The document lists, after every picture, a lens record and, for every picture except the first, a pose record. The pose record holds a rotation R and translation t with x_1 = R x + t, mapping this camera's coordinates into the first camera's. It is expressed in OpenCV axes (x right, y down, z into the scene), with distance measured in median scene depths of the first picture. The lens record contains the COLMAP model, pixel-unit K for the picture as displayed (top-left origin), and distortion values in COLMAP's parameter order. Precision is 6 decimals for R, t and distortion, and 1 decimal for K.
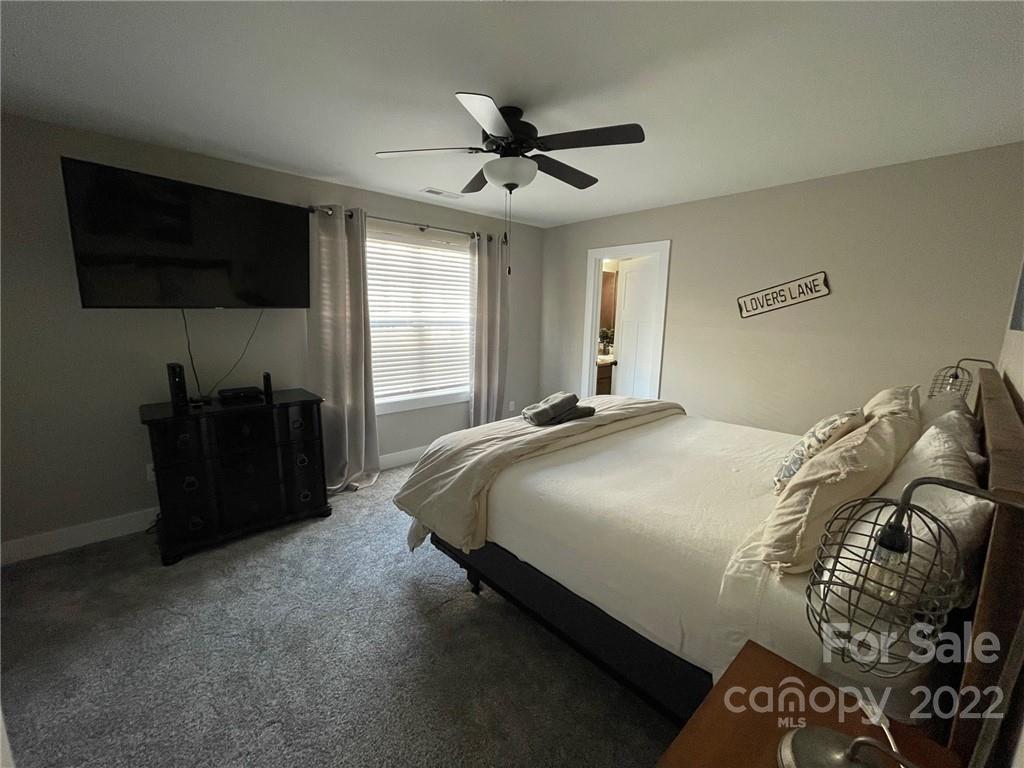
lens RADIAL K [[421.1, 0, 511.3], [0, 421.1, 381.8], [0, 0, 1]] dist [0.000268, 0.000013]
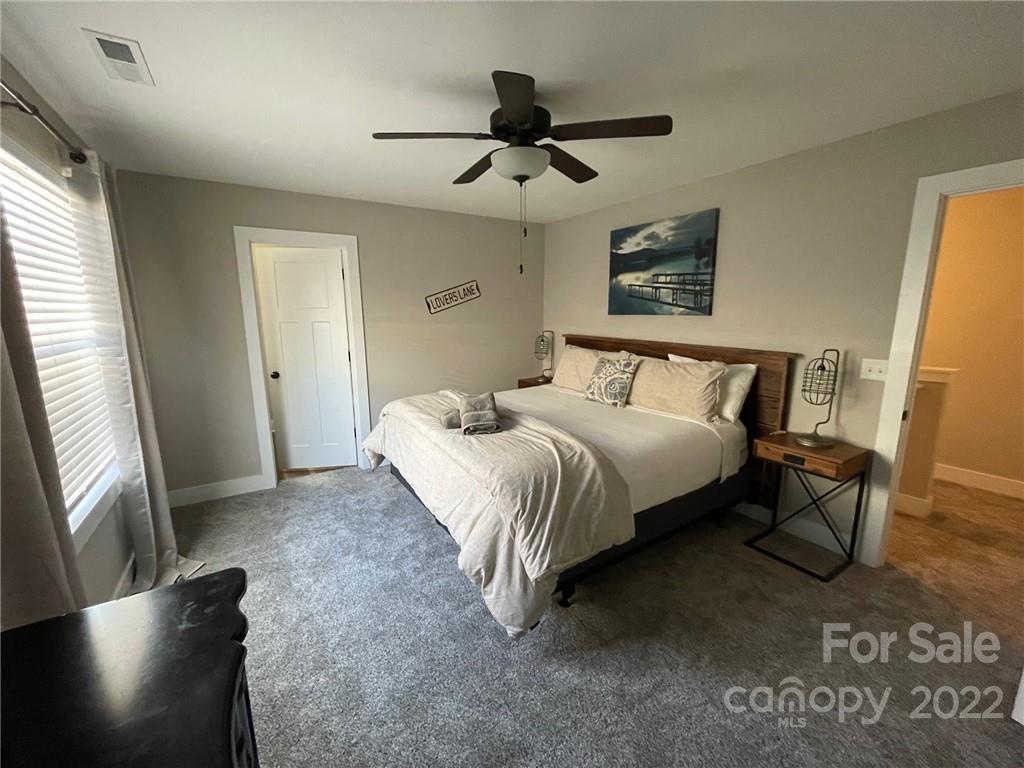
lens RADIAL K [[421.1, 0, 511.0], [0, 421.1, 386.6], [0, 0, 1]] dist [0.000268, 0.000013]
pose [[0.186839, -0.191401, 0.963565, -0.654305], [0.170047, 0.972332, 0.160170, -0.109346], [-0.967562, 0.133925, 0.214217, 0.580256]]
